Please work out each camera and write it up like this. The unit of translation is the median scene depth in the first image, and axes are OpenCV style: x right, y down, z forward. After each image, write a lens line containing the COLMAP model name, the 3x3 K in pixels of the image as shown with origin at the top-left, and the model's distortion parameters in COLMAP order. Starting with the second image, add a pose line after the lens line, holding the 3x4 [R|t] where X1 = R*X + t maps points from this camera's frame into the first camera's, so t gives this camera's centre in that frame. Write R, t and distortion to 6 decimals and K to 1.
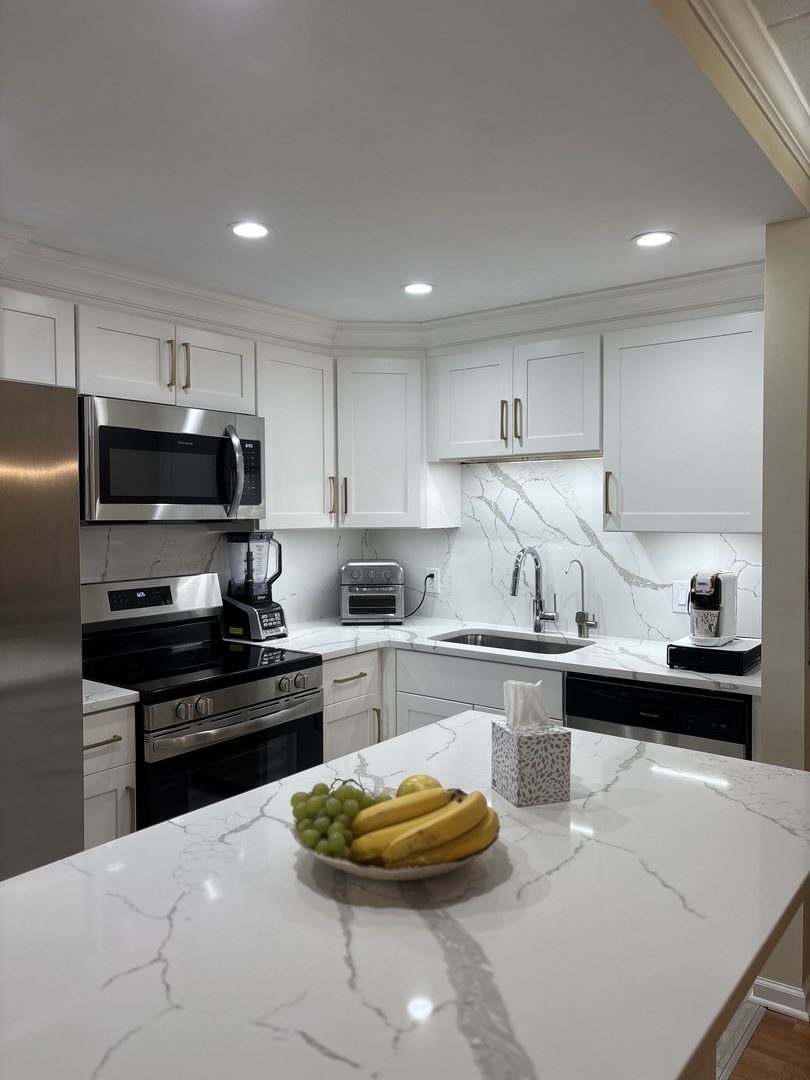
lens RADIAL K [[809.2, 0, 405.0], [0, 809.2, 540.0], [0, 0, 1]] dist [0.100940, -0.109835]
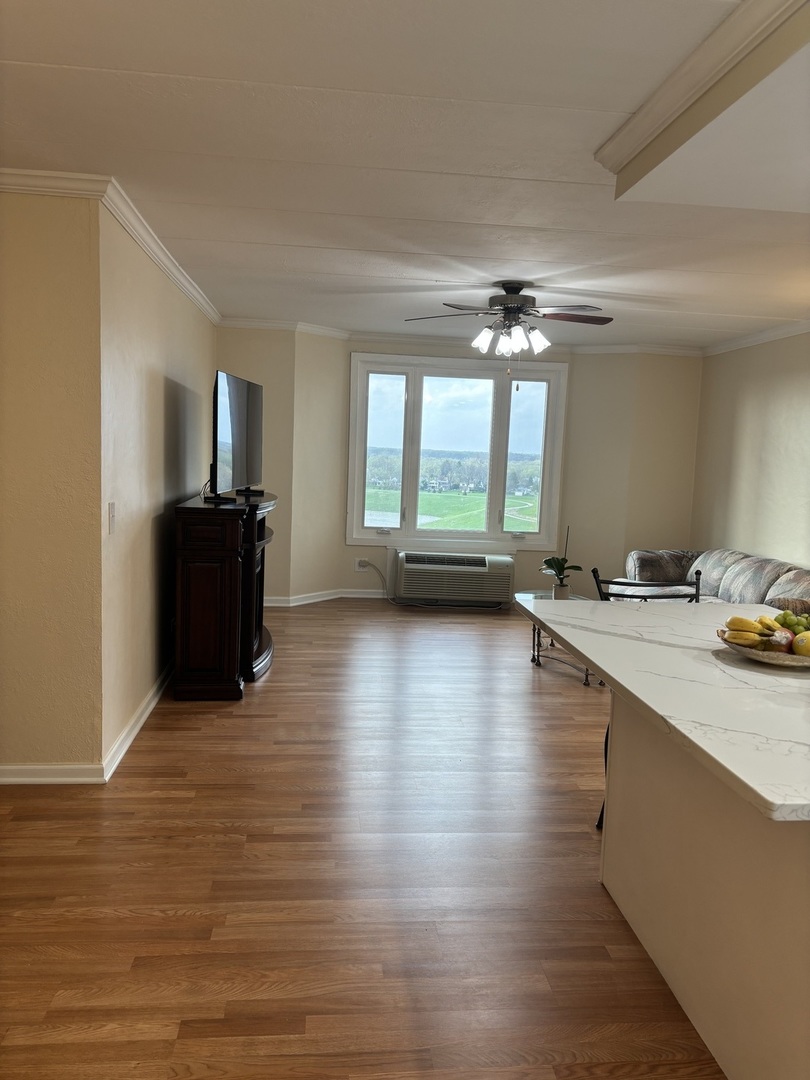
lens RADIAL K [[806.6, 0, 409.4], [0, 806.6, 541.9], [0, 0, 1]] dist [0.041340, -0.053550]
pose [[-0.724825, 0.052966, -0.686894, 0.637778], [-0.064446, 0.987456, 0.144147, -0.016498], [0.685912, 0.148749, -0.712319, 0.620527]]
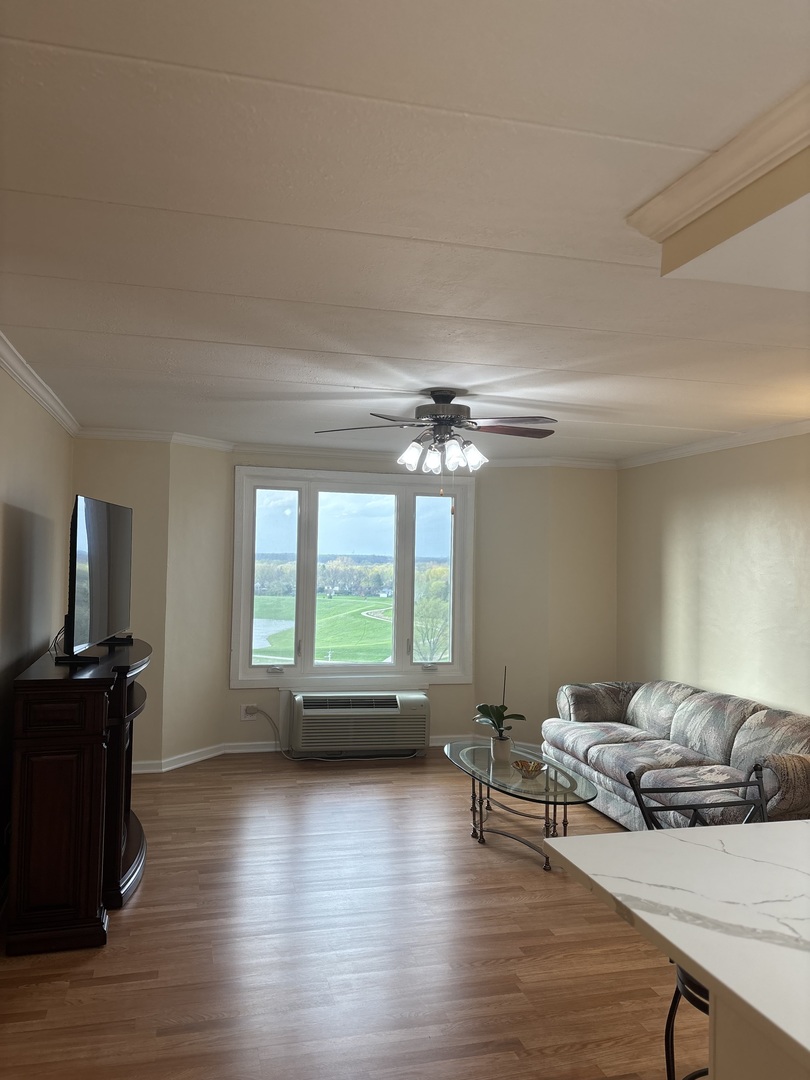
lens RADIAL K [[812.0, 0, 397.3], [0, 812.0, 539.6], [0, 0, 1]] dist [0.087916, -0.117721]
pose [[-0.612855, -0.026013, -0.789767, 0.505868], [-0.048383, 0.998818, 0.004646, -0.051410], [0.788713, 0.041059, -0.613389, 0.367834]]
